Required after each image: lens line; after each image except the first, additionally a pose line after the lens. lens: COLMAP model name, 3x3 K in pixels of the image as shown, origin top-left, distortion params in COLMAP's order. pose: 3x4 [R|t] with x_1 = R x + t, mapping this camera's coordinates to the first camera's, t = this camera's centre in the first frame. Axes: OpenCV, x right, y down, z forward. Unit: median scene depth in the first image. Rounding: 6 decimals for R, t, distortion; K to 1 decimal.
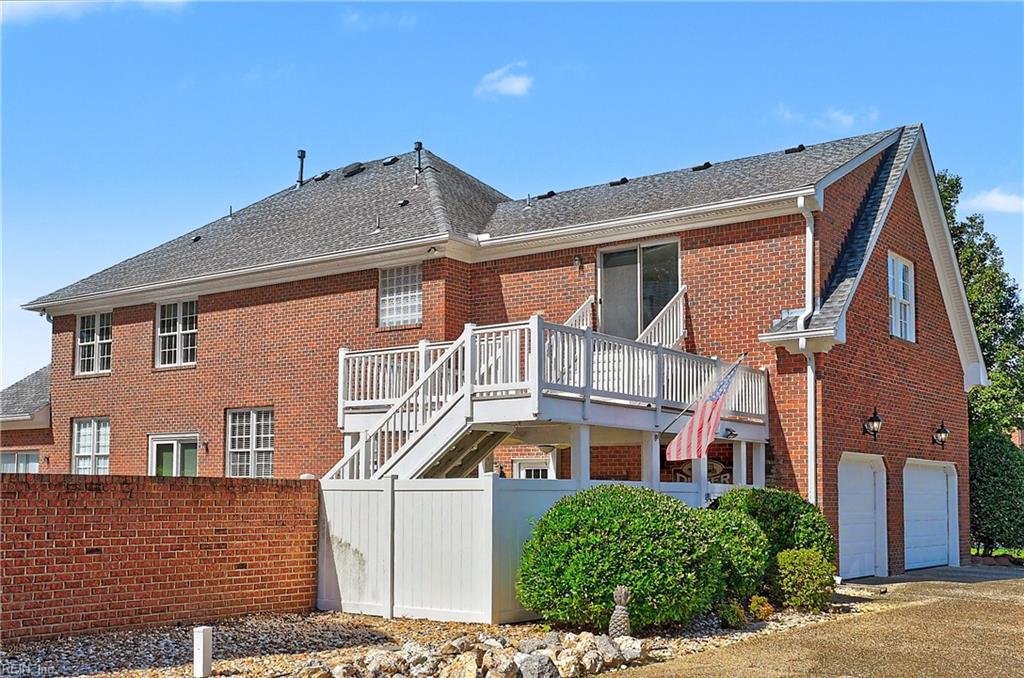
lens RADIAL K [[1127.7, 0, 511.5], [0, 1127.7, 376.7], [0, 0, 1]] dist [0.010106, 0.322292]
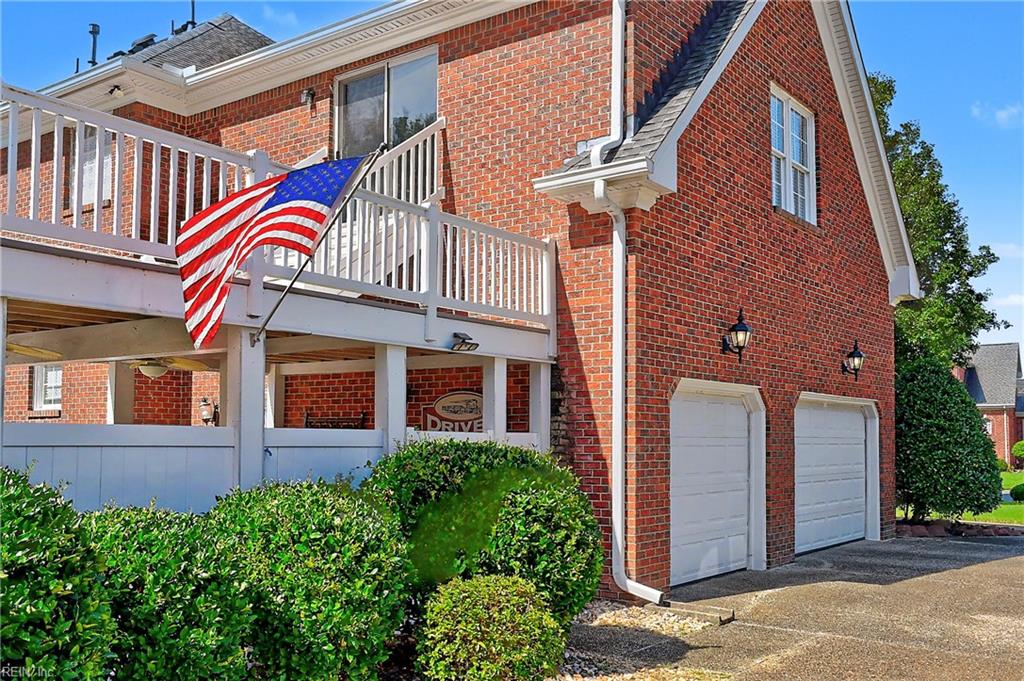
lens RADIAL K [[992.9, 0, 512.0], [0, 992.9, 340.5], [0, 0, 1]] dist [-0.011859, 0.027366]
pose [[0.999985, -0.000569, -0.005443, 0.185629], [0.000599, 0.999985, 0.005412, 0.039099], [0.005440, -0.005415, 0.999971, 0.420723]]
